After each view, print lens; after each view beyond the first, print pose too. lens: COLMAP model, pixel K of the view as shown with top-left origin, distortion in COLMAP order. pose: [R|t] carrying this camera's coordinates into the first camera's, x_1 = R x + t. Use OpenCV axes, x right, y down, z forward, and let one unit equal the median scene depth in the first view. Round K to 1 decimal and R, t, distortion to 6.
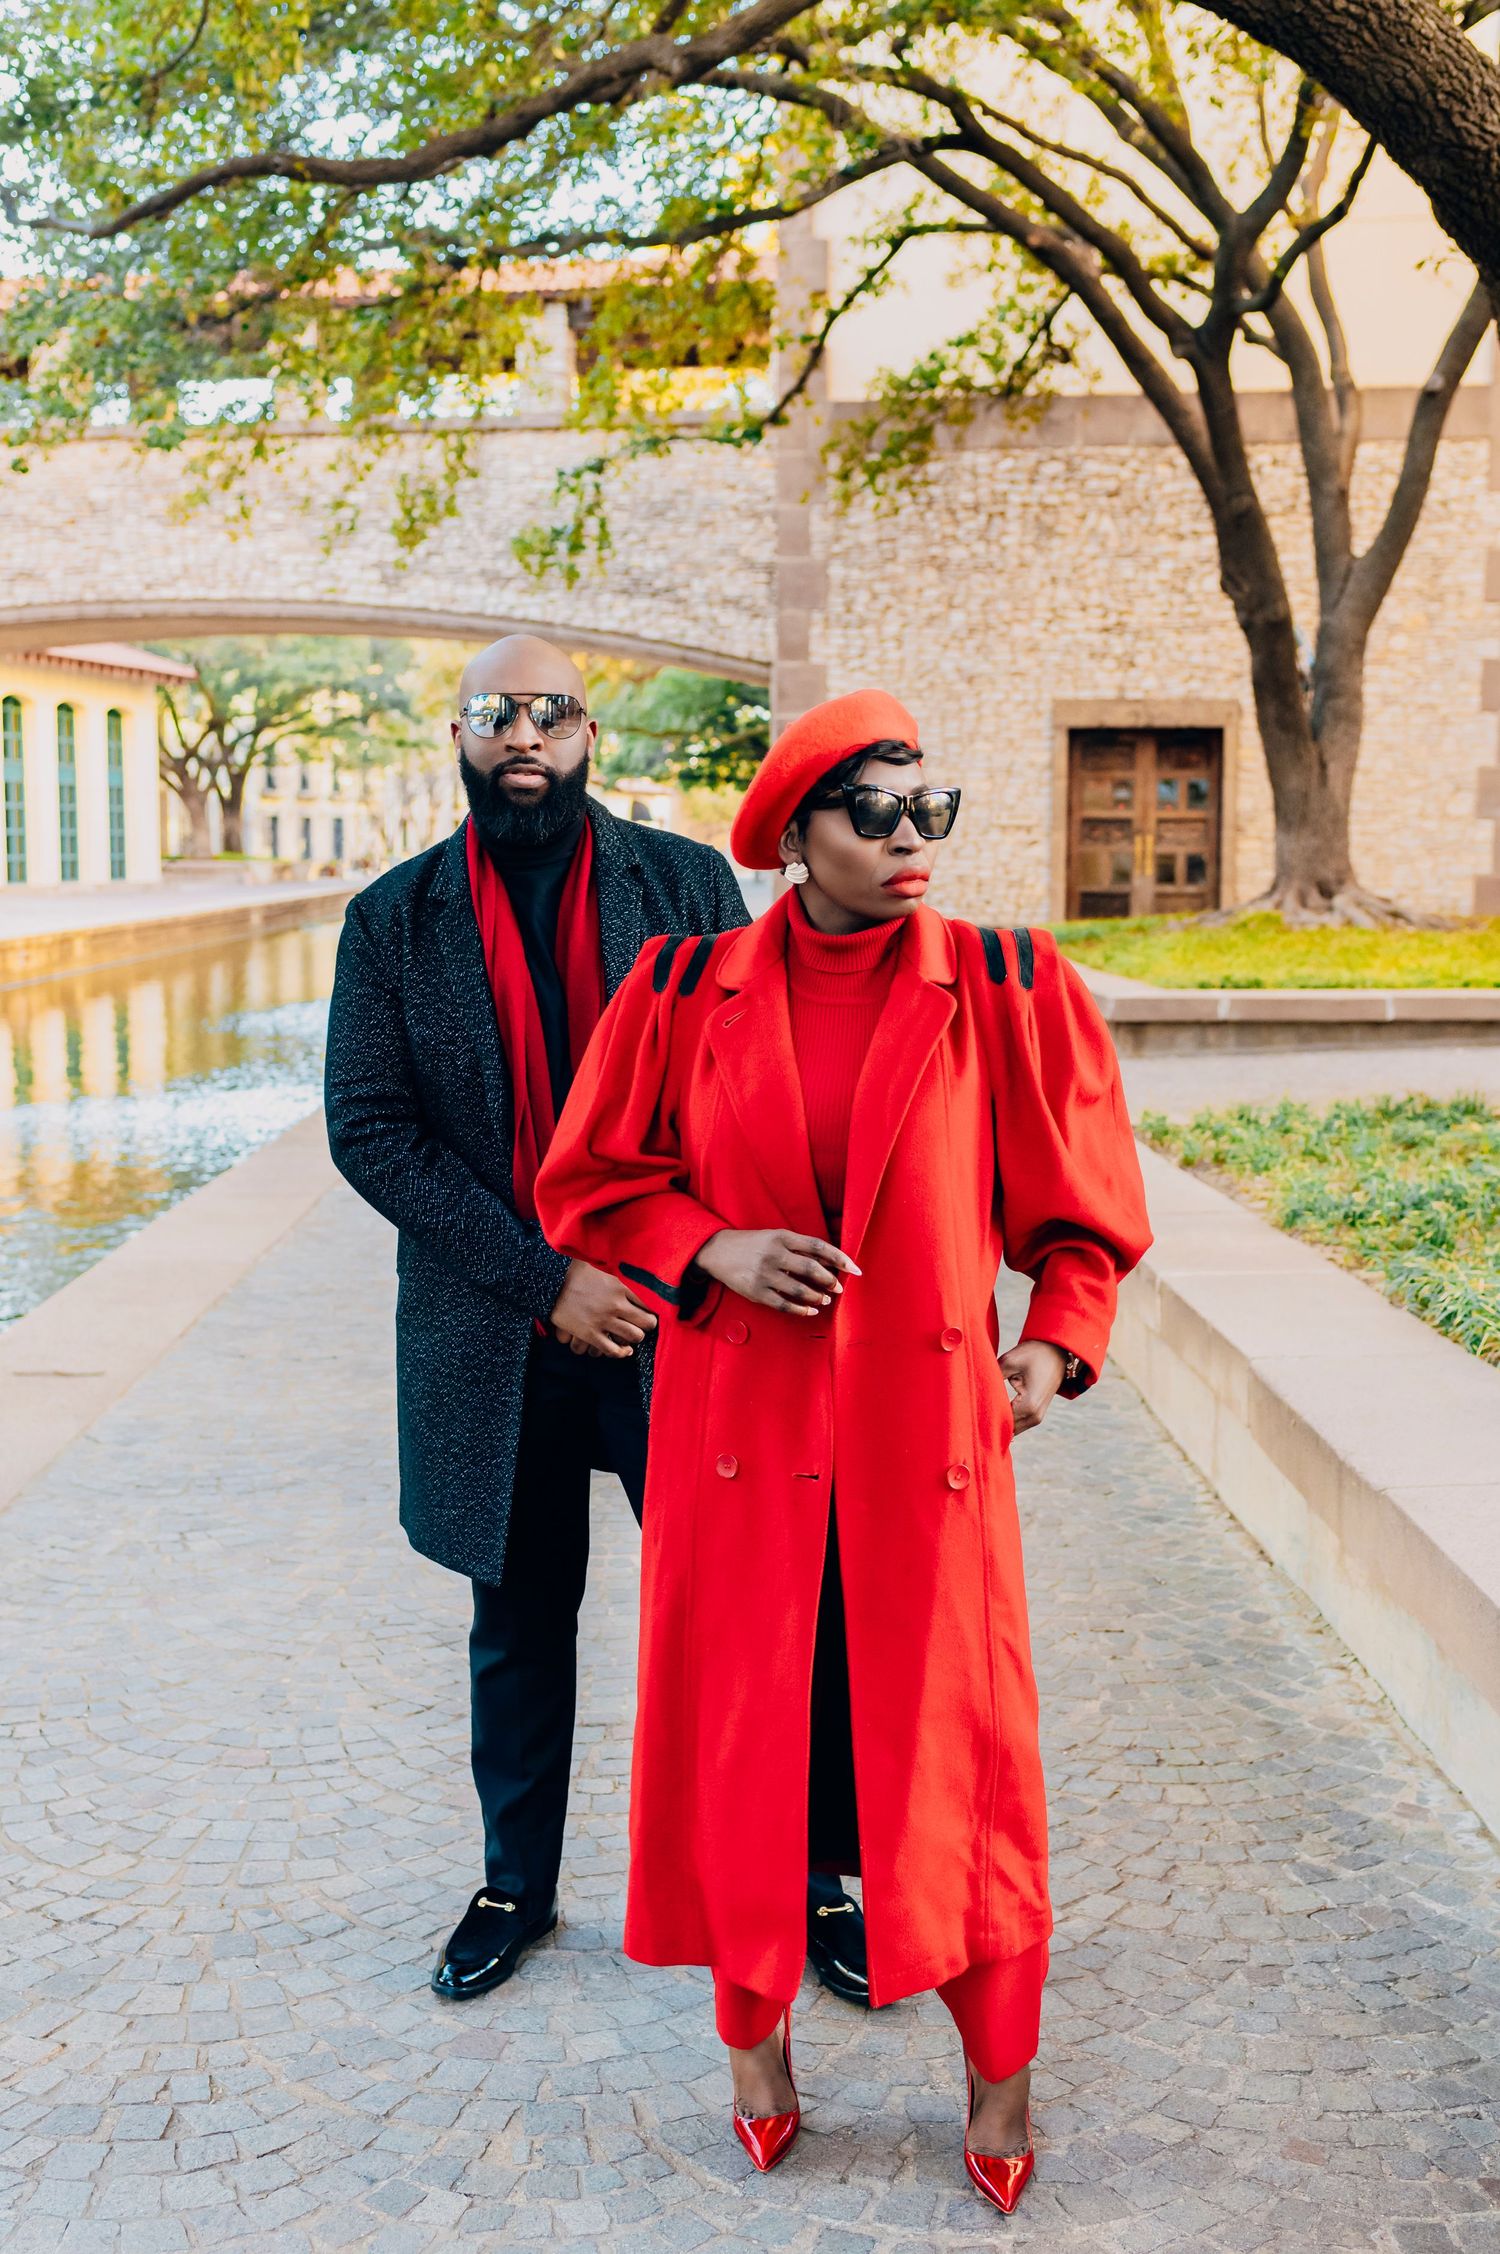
lens RADIAL K [[2219.3, 0, 859.7], [0, 2219.3, 1146.0], [0, 0, 1]] dist [-0.015015, -0.002732]
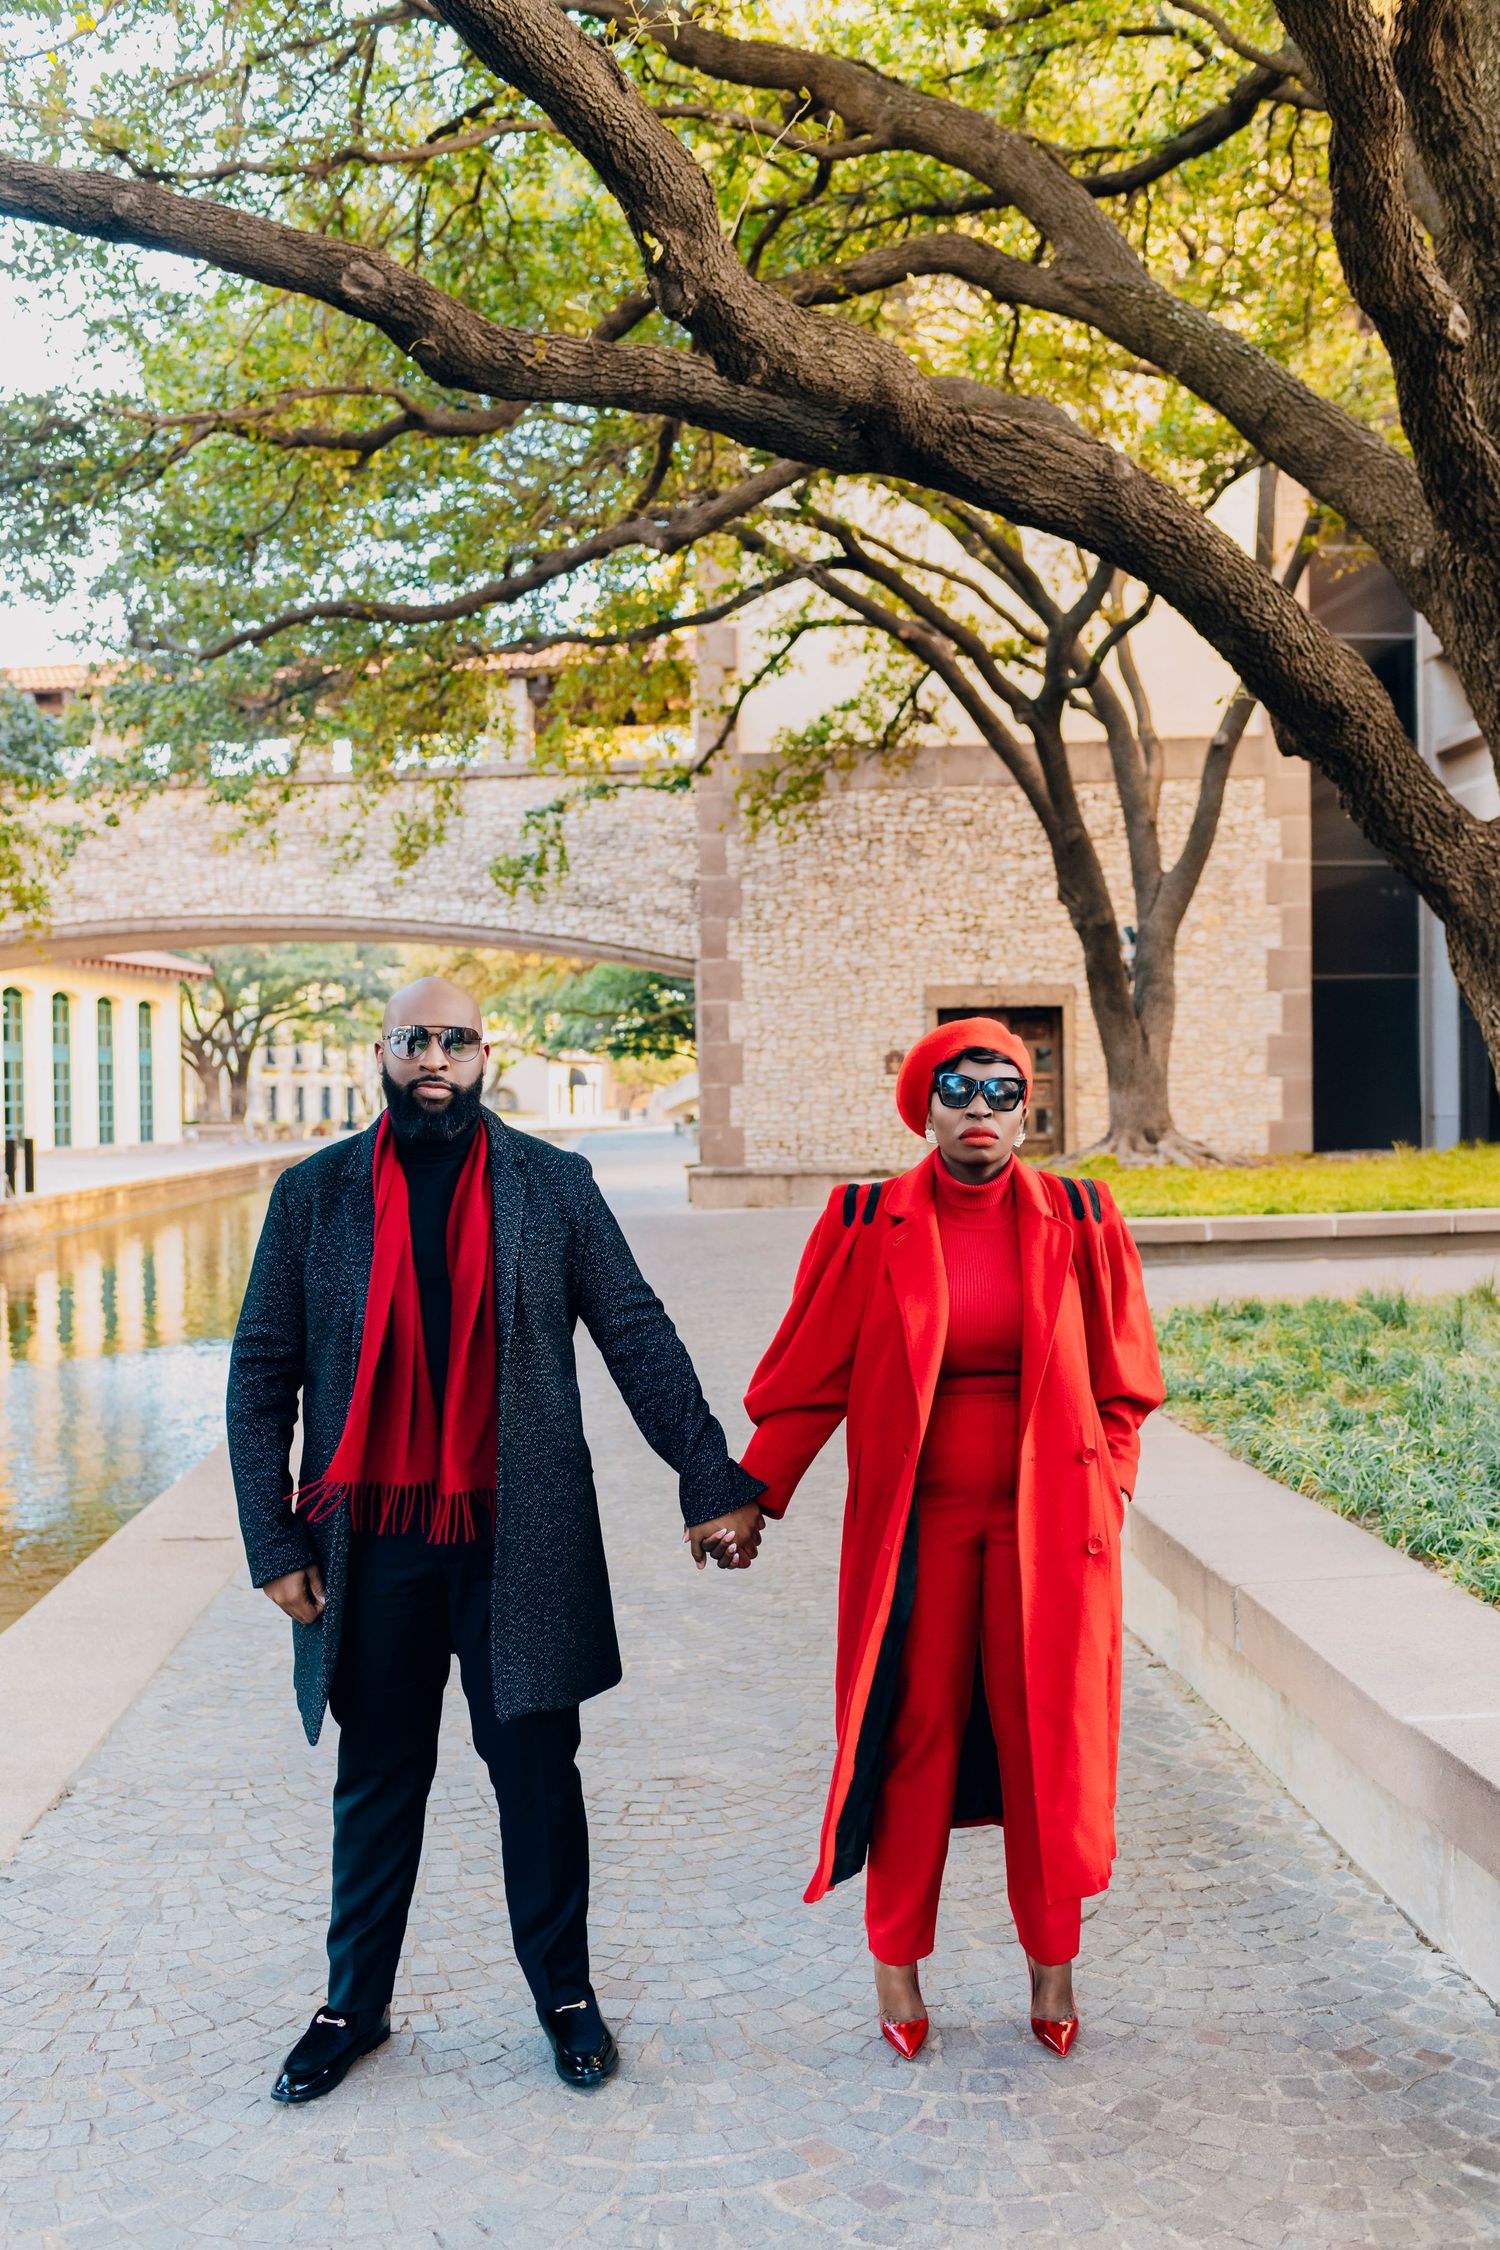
lens RADIAL K [[2126.9, 0, 750.0], [0, 2126.9, 1125.0], [0, 0, 1]] dist [-0.045543, 0.029609]
pose [[0.999174, -0.016784, 0.037006, -0.056944], [0.020804, 0.993596, -0.111061, 0.005235], [-0.034905, 0.111739, 0.993124, -0.169153]]
